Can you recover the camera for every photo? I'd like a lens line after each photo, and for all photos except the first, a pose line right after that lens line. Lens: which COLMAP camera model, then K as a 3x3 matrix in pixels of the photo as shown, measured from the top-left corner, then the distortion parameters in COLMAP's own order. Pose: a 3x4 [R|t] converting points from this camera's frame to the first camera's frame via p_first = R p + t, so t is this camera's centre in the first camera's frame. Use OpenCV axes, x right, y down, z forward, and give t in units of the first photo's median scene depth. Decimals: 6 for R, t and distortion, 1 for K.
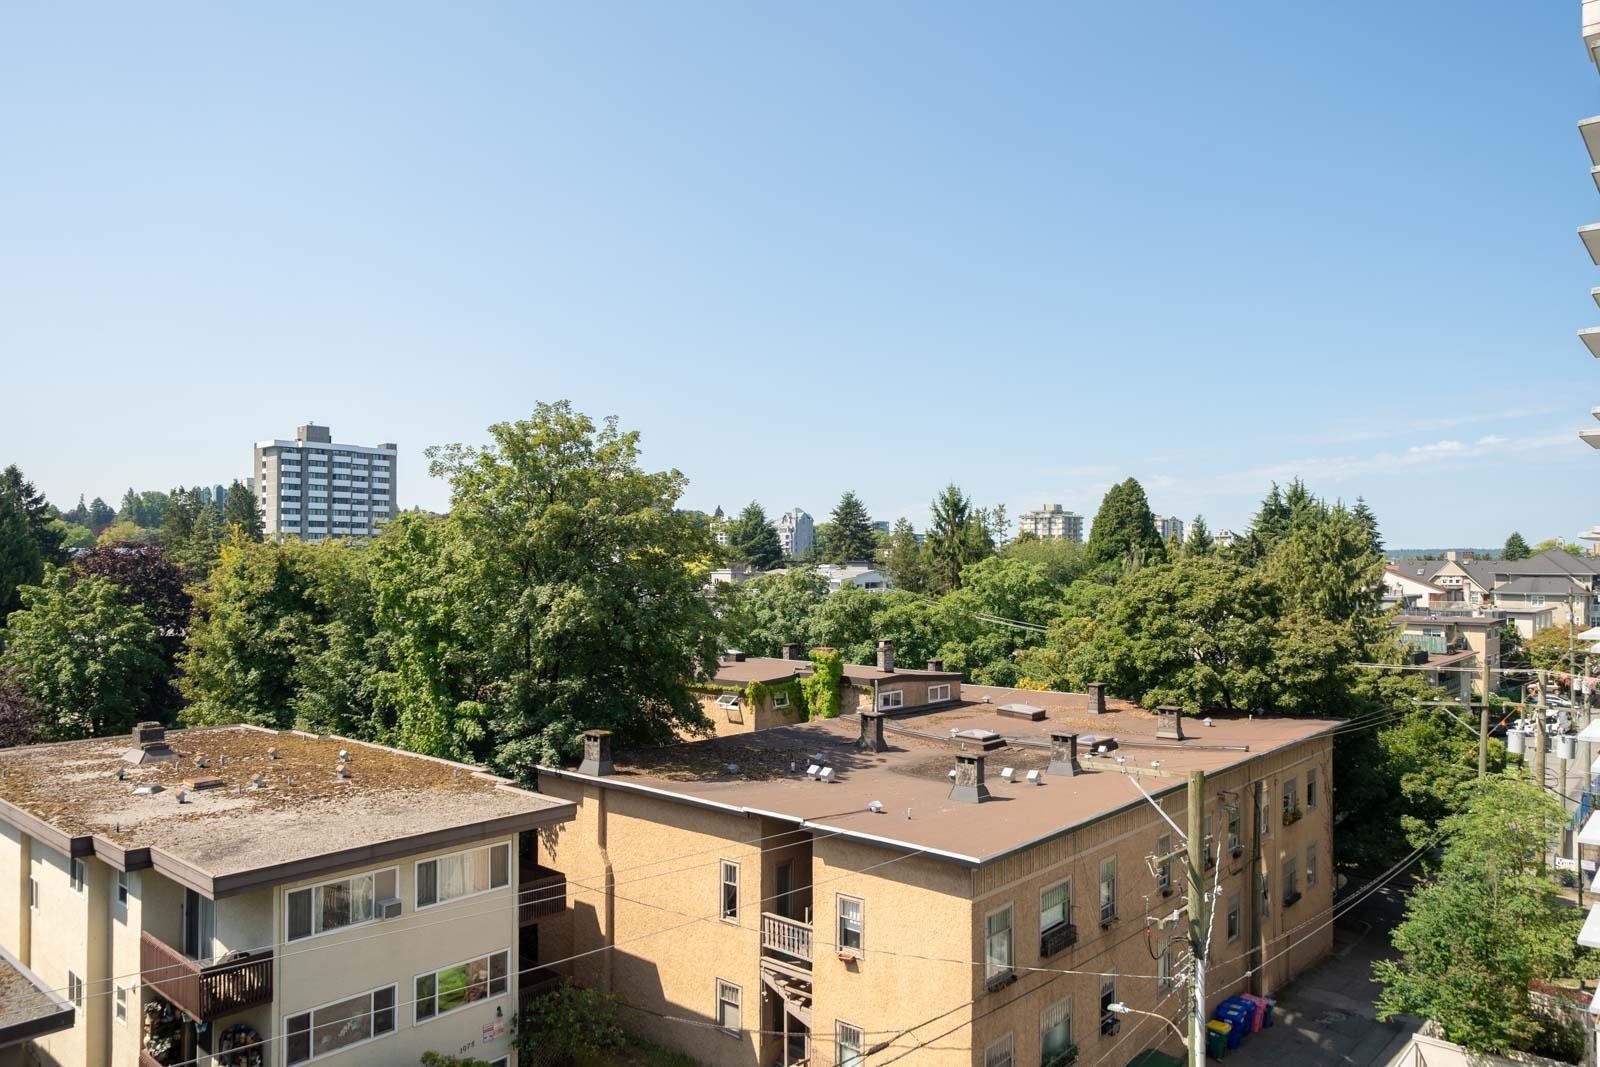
lens RADIAL K [[1068.3, 0, 789.0], [0, 1068.3, 549.0], [0, 0, 1]] dist [0.001207, 0.002208]
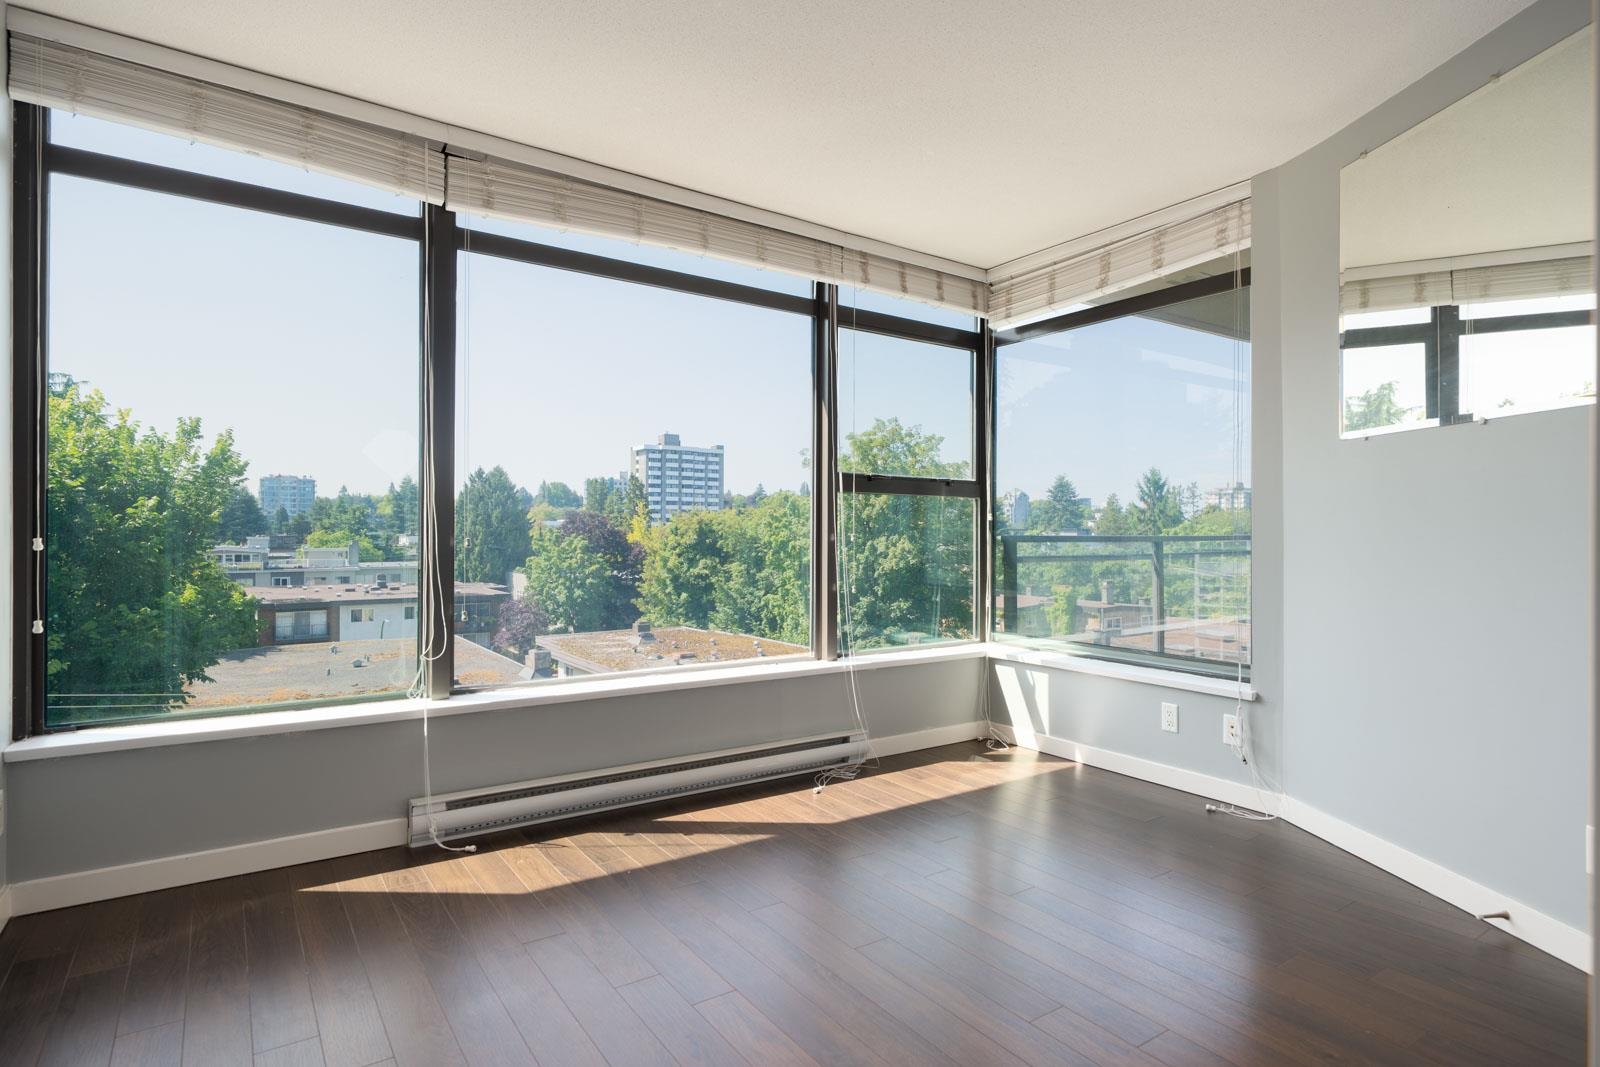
lens RADIAL K [[841.7, 0, 800.0], [0, 841.7, 533.5], [0, 0, 1]] dist [0.001950, 0.000538]
pose [[0.972994, 0.000166, -0.230831, -0.039140], [0.002911, 0.999911, 0.012993, 0.007453], [0.230813, -0.013314, 0.972907, -0.129337]]
